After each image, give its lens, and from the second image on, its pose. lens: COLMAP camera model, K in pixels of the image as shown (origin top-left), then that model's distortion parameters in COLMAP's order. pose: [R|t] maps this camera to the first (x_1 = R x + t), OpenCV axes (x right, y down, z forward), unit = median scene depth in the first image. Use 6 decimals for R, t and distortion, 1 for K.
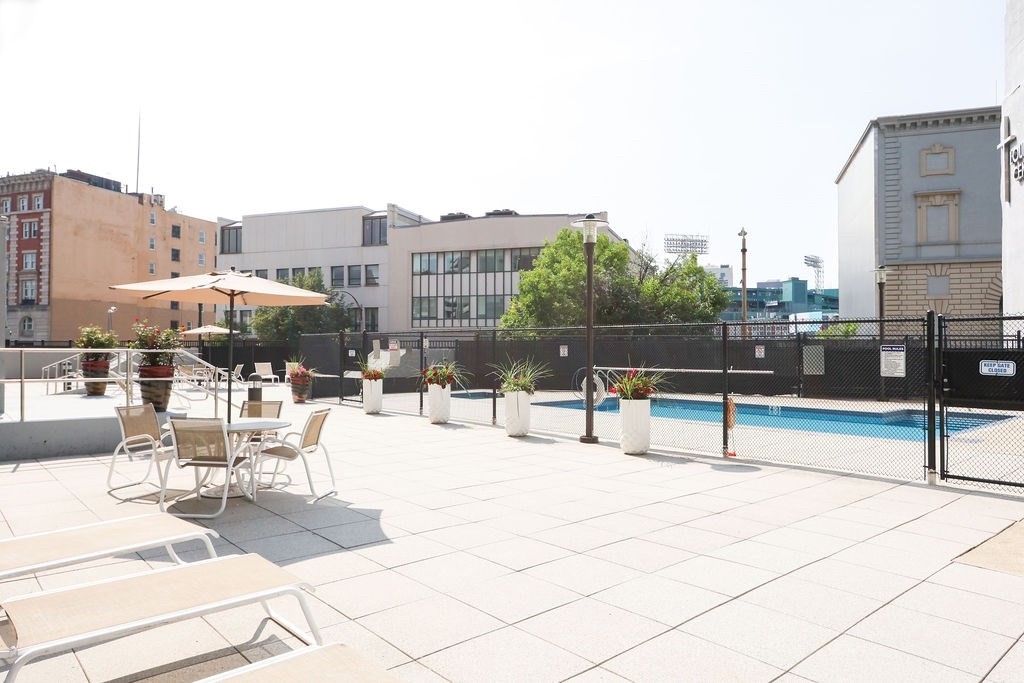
lens RADIAL K [[690.3, 0, 507.8], [0, 690.3, 331.0], [0, 0, 1]] dist [-0.032233, 0.008370]
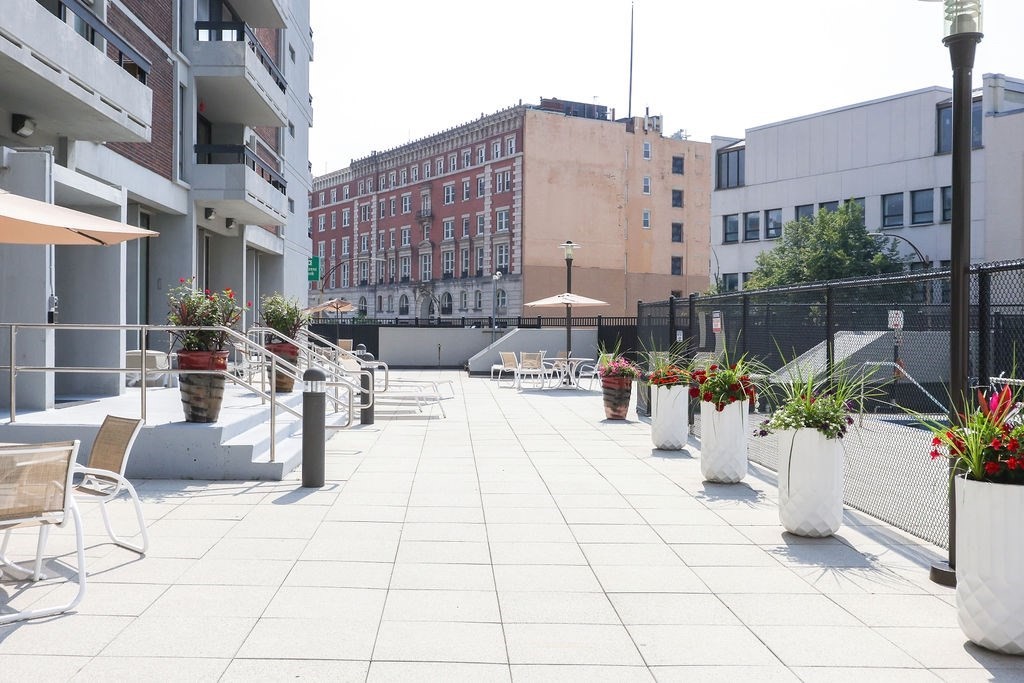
lens RADIAL K [[986.6, 0, 516.0], [0, 986.6, 334.8], [0, 0, 1]] dist [0.002744, 0.000000]
pose [[0.740162, 0.006768, -0.672394, 0.093819], [0.012909, 0.999622, 0.024271, 0.004371], [0.672304, -0.026644, 0.739795, 0.143045]]
